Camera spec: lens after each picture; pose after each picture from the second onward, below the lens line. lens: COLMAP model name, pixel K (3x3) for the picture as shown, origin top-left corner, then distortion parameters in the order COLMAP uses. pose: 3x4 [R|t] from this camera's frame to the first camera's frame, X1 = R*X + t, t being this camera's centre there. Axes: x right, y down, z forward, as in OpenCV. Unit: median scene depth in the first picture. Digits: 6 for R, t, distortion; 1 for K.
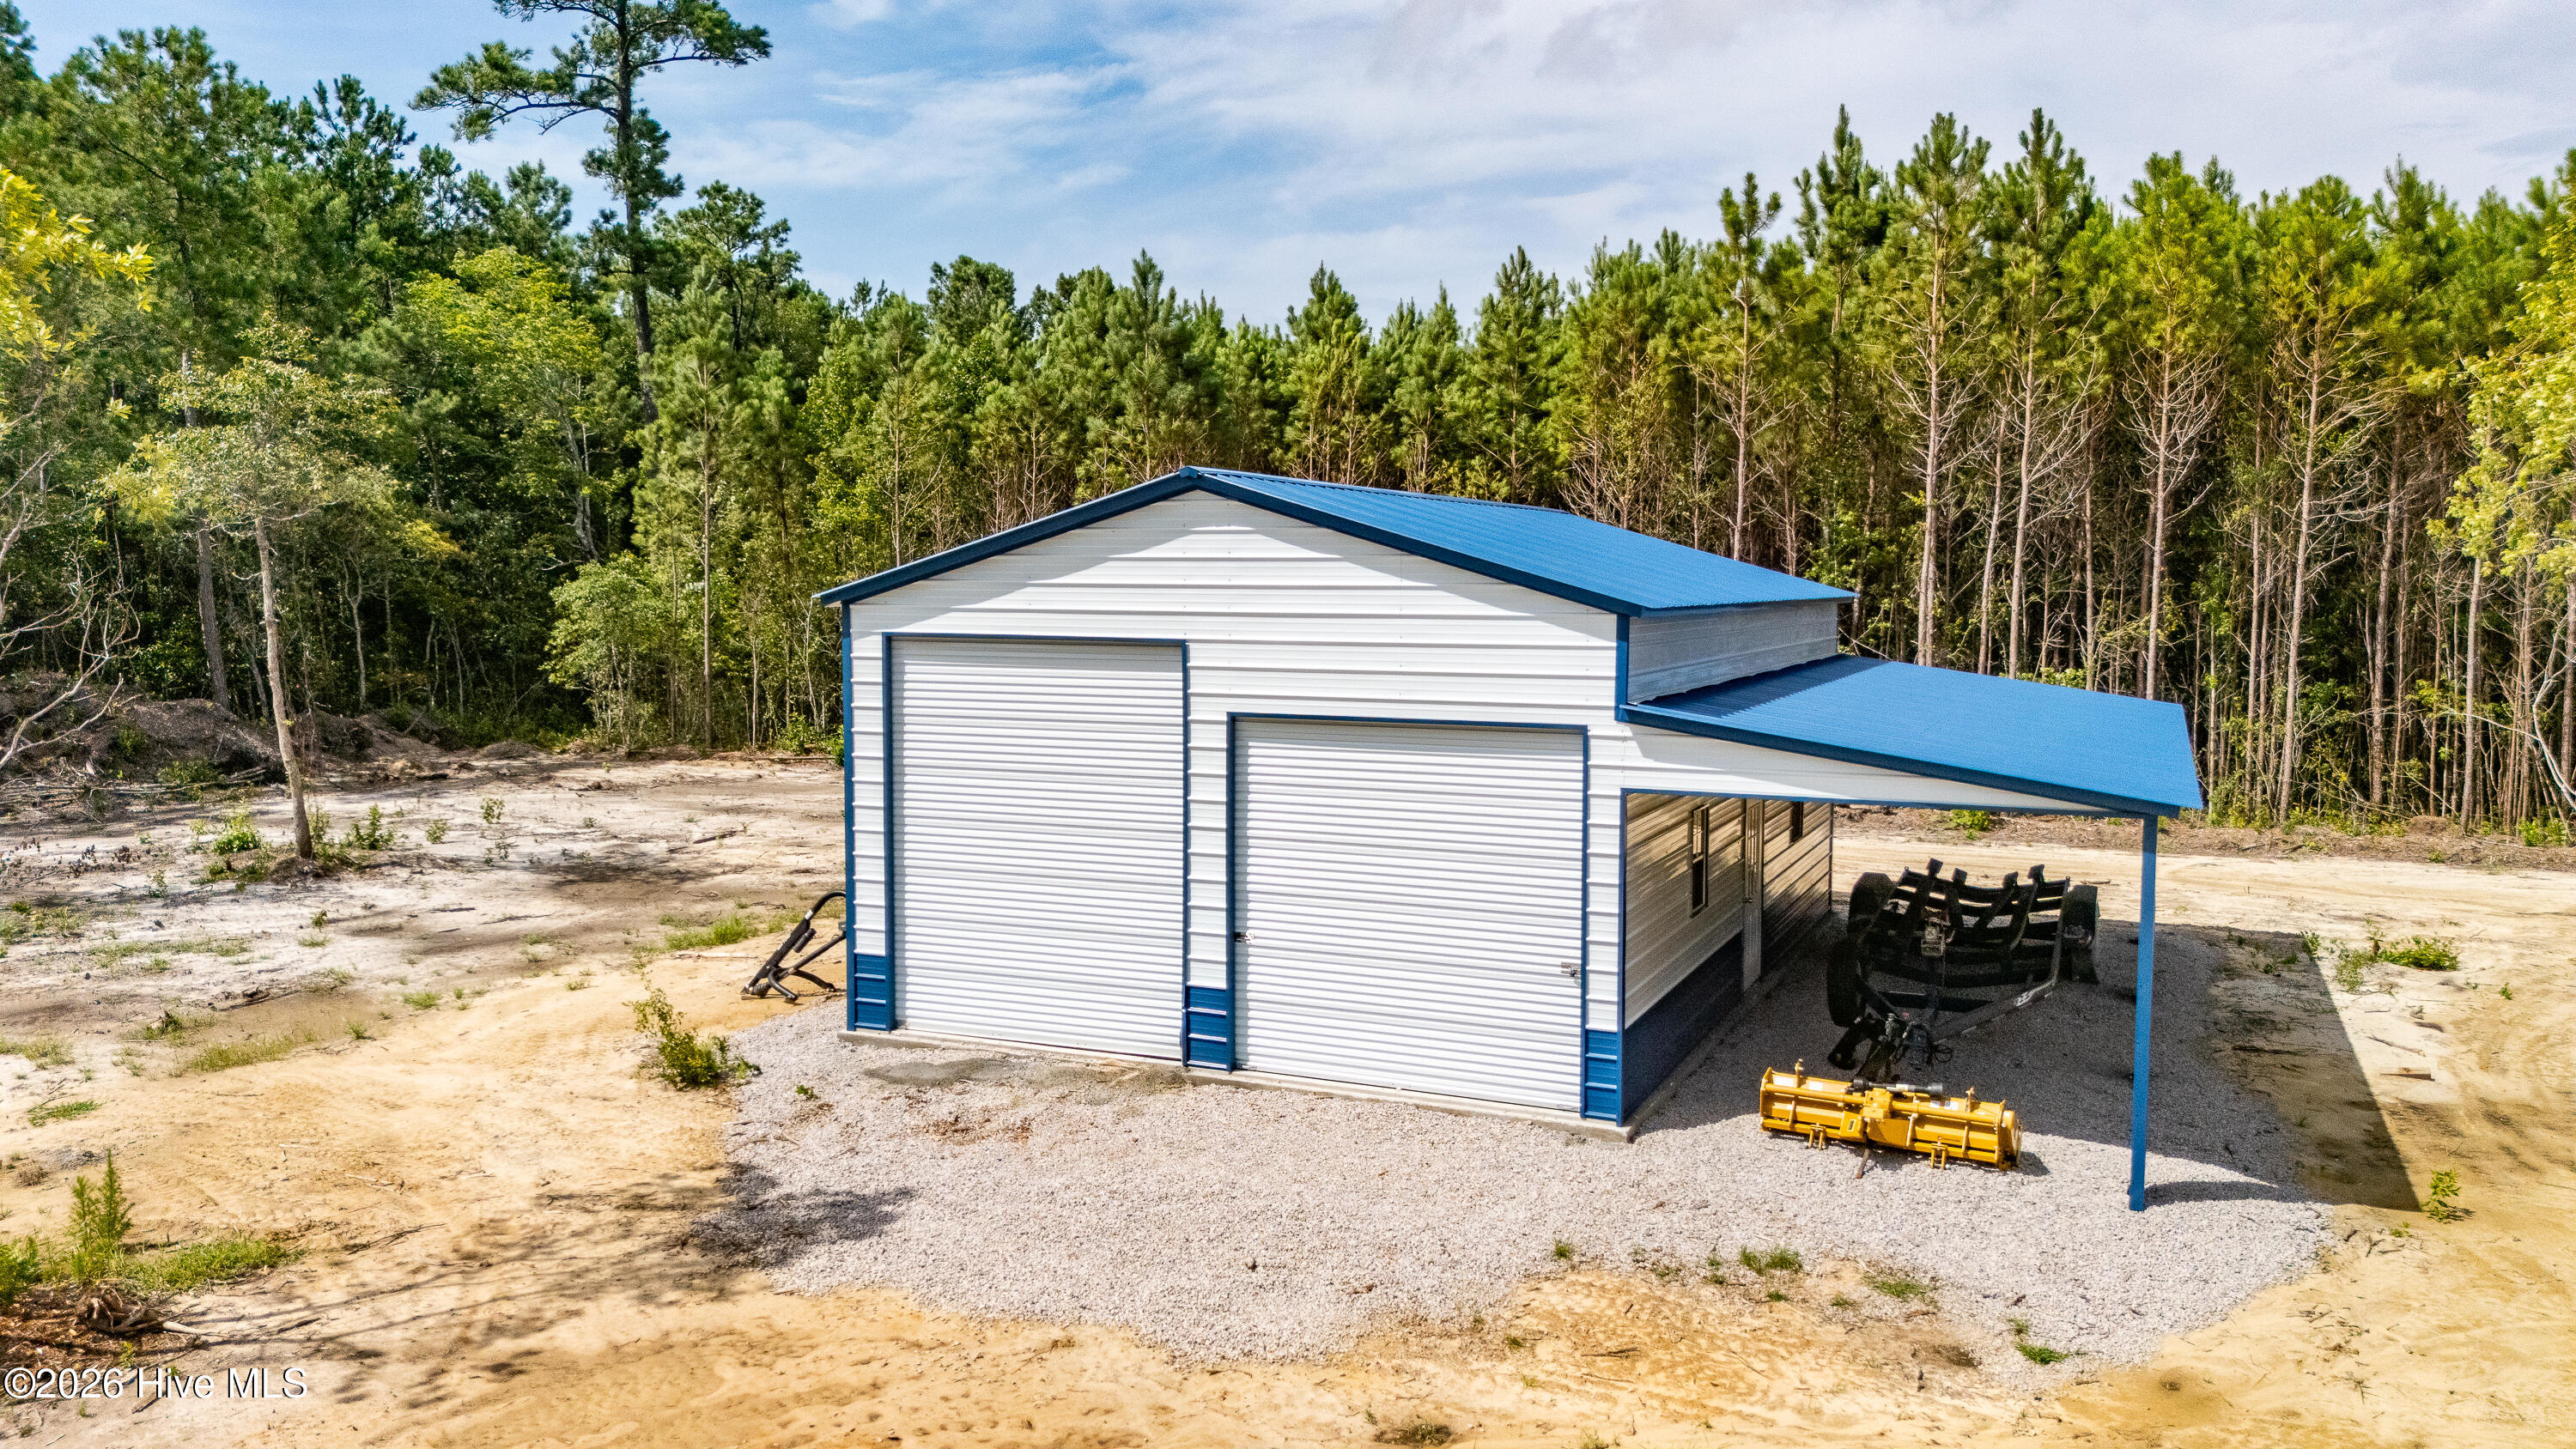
lens RADIAL K [[1894.3, 0, 1290.9], [0, 1894.3, 737.8], [0, 0, 1]] dist [0.068931, -0.066550]
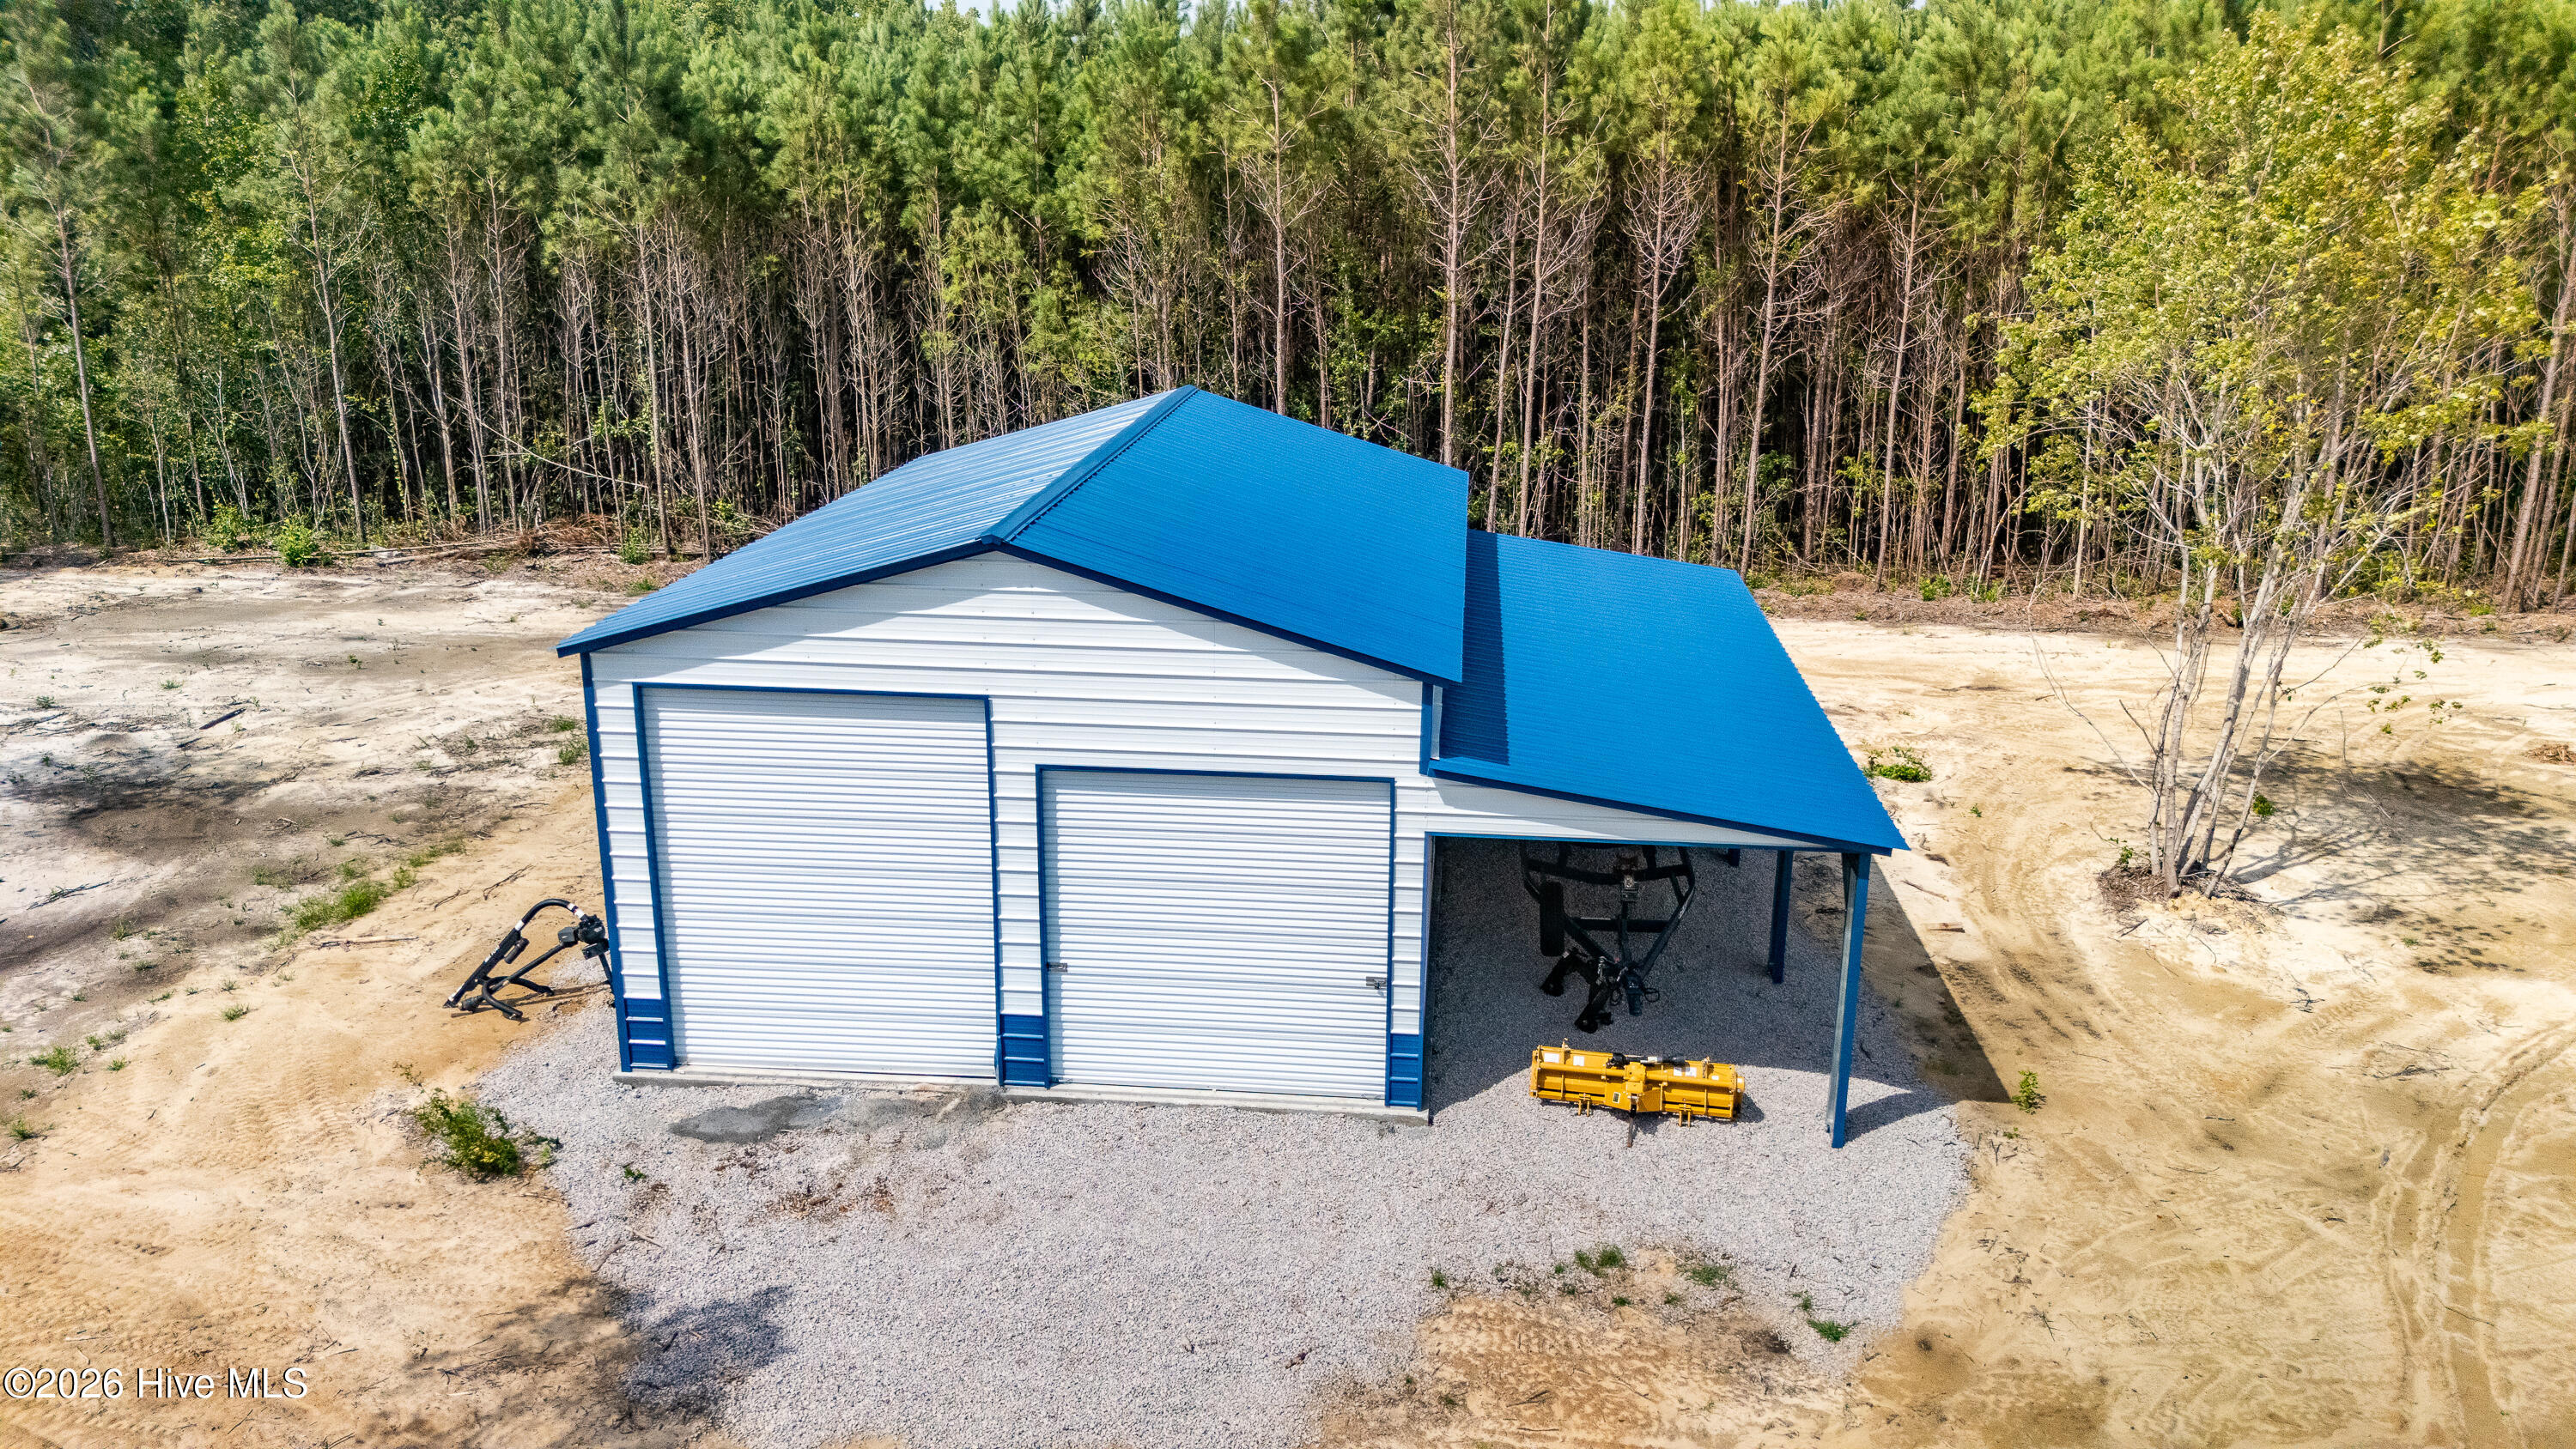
lens RADIAL K [[1894.3, 0, 1304.6], [0, 1894.3, 714.5], [0, 0, 1]] dist [0.068931, -0.066550]
pose [[0.947194, -0.082504, 0.309865, -0.210272], [0.022056, 0.980807, 0.193727, -0.233911], [-0.319901, -0.176663, 0.930835, -0.000480]]
